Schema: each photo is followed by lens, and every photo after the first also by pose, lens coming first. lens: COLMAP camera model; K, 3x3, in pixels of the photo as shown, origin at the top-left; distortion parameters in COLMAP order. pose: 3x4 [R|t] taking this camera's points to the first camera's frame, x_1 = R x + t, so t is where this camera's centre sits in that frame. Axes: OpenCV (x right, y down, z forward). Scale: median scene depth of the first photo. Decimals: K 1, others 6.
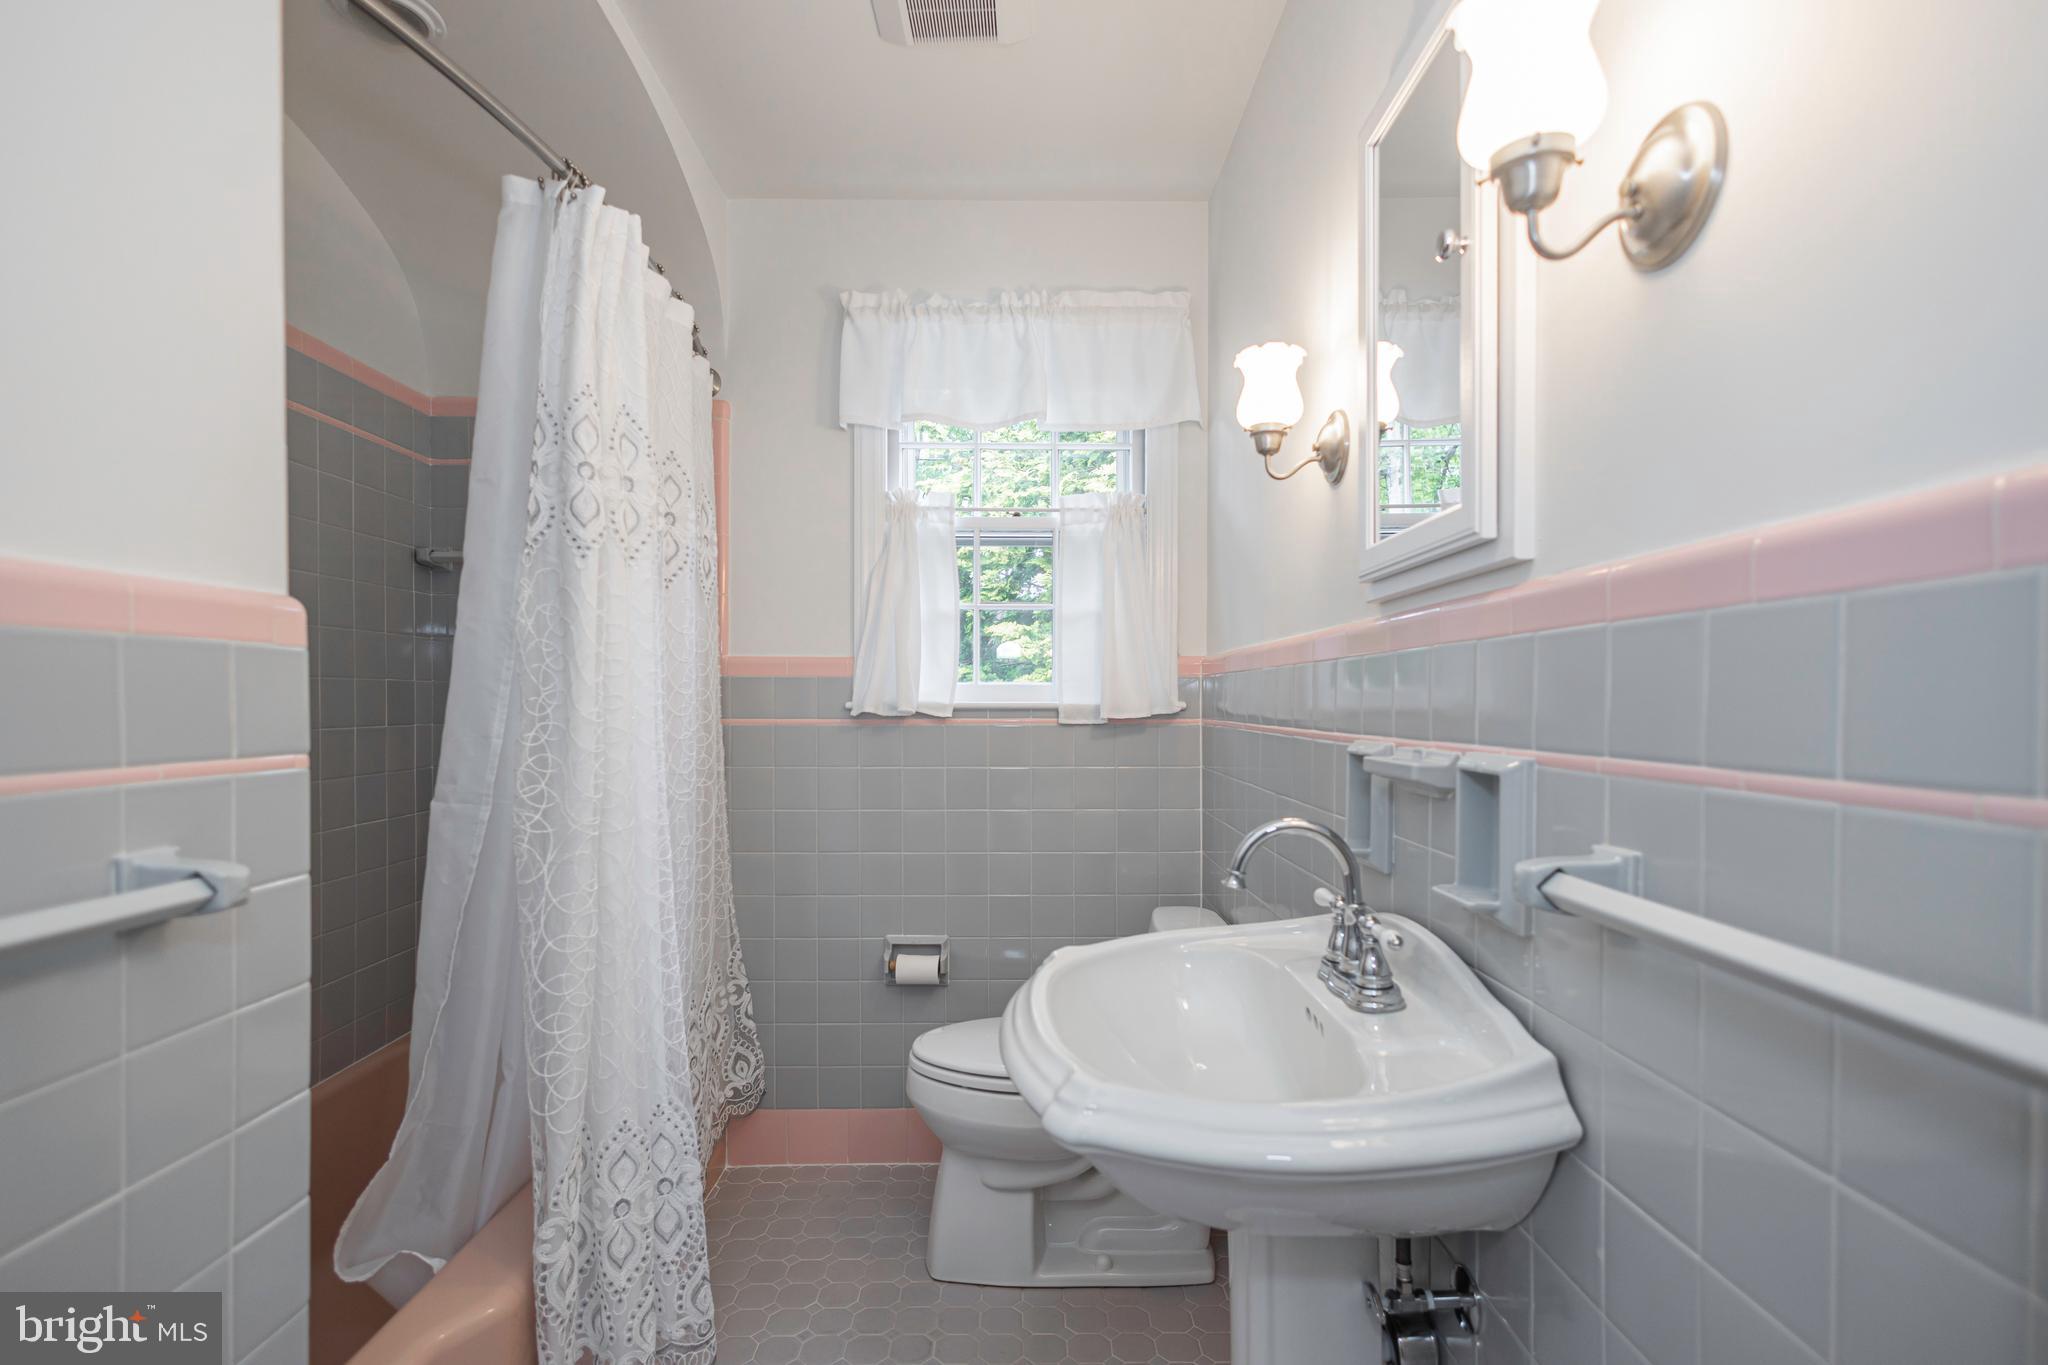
lens RADIAL K [[949.9, 0, 1020.6], [0, 949.9, 696.4], [0, 0, 1]] dist [0.014004, 0.000094]
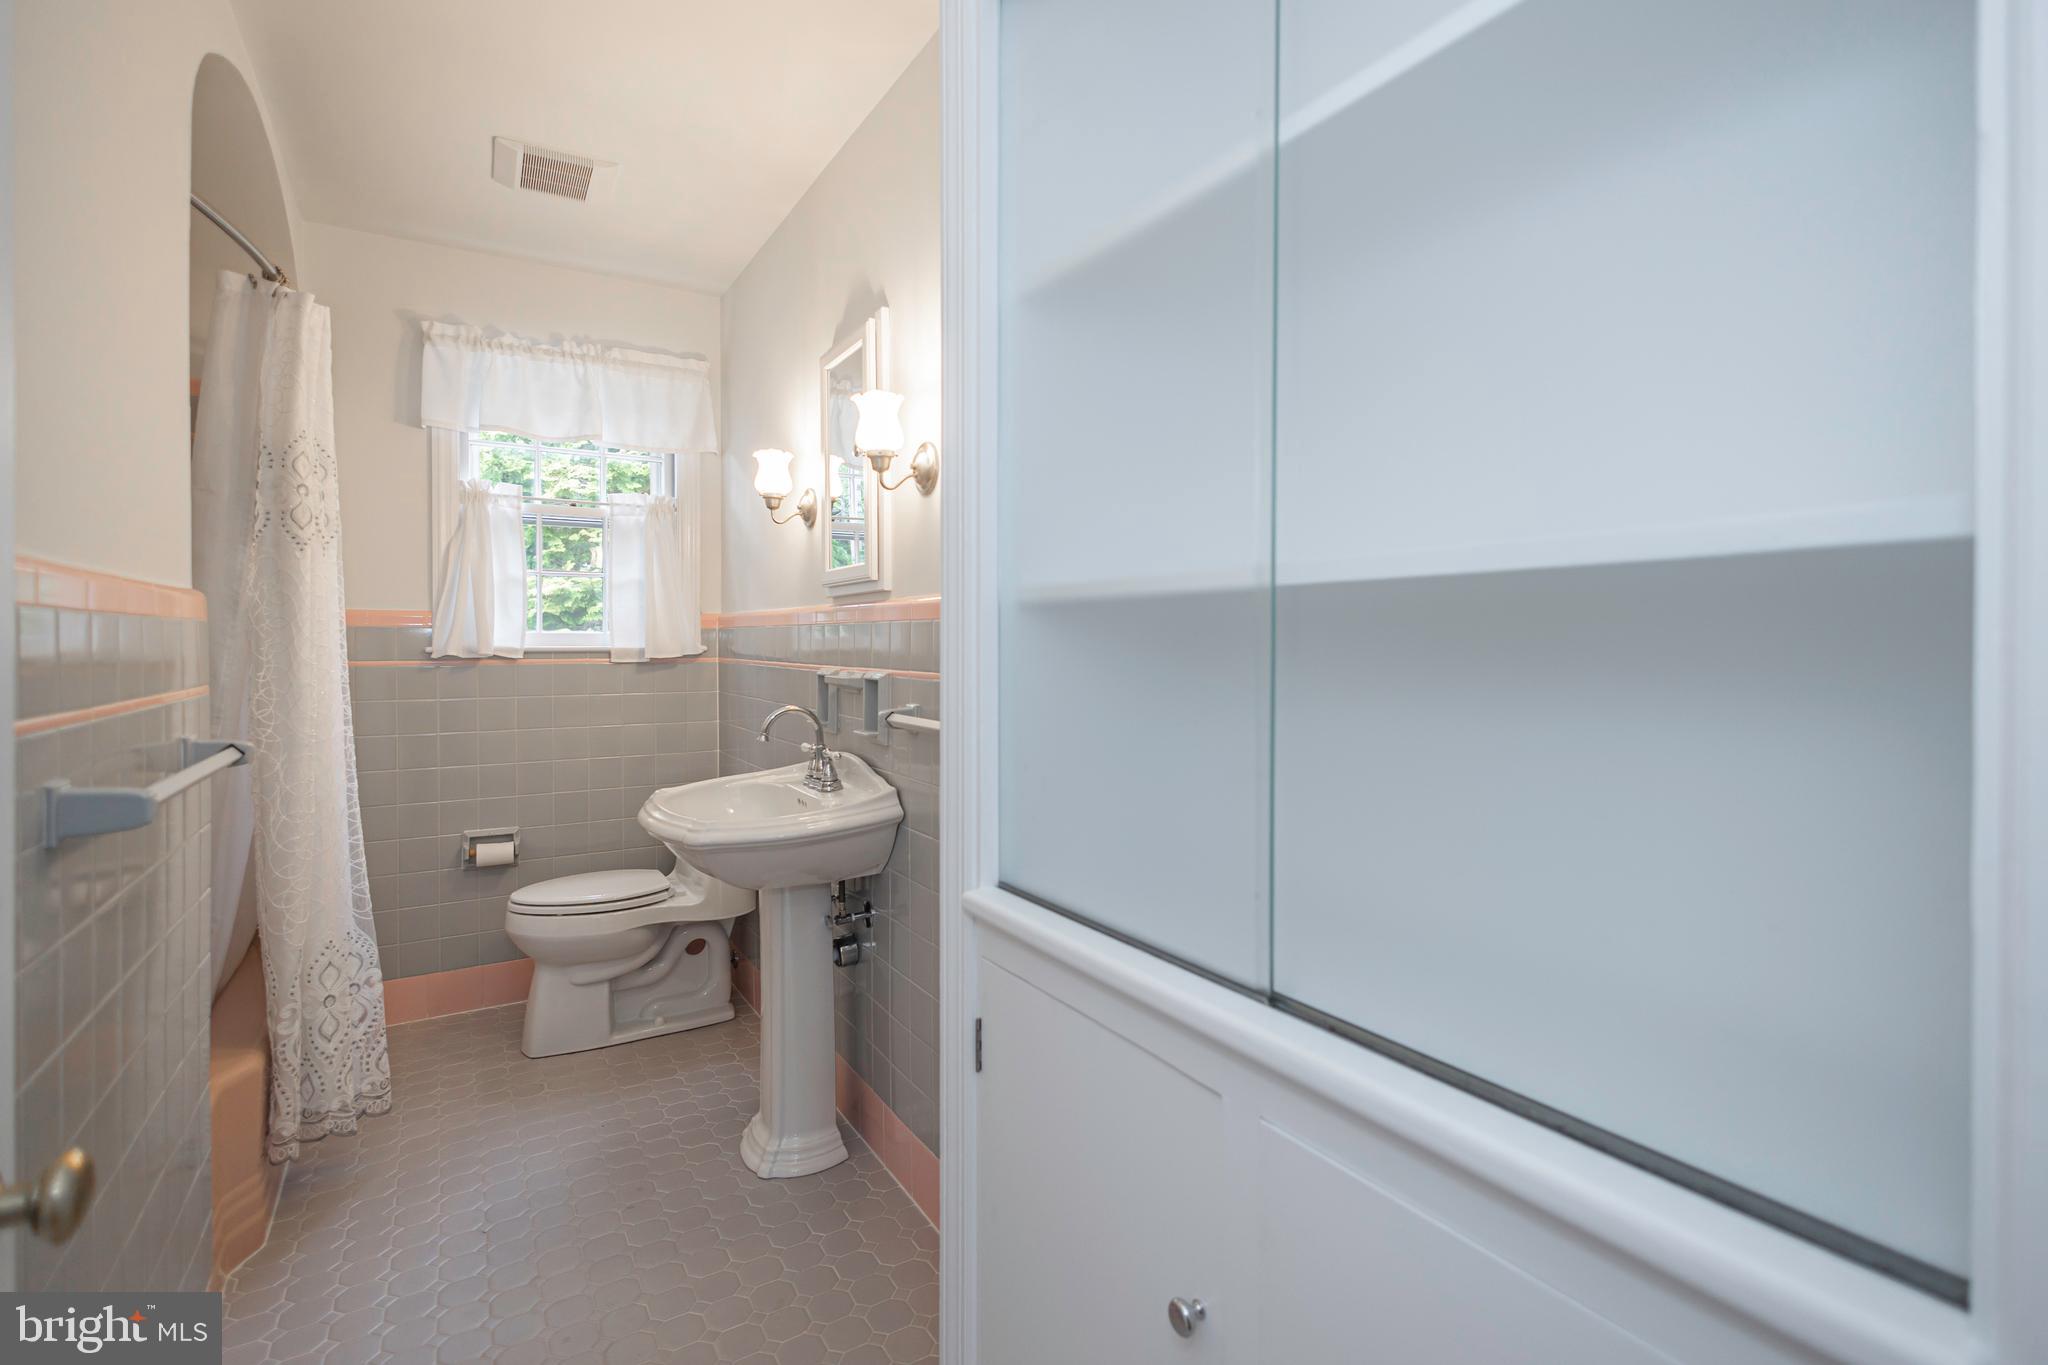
lens RADIAL K [[962.7, 0, 1035.0], [0, 962.7, 669.9], [0, 0, 1]] dist [0.007080, -0.000936]
pose [[0.850360, -0.016924, 0.525930, -0.212364], [-0.003005, 0.999310, 0.037015, -0.016728], [-0.526193, -0.033057, 0.849722, -0.615739]]
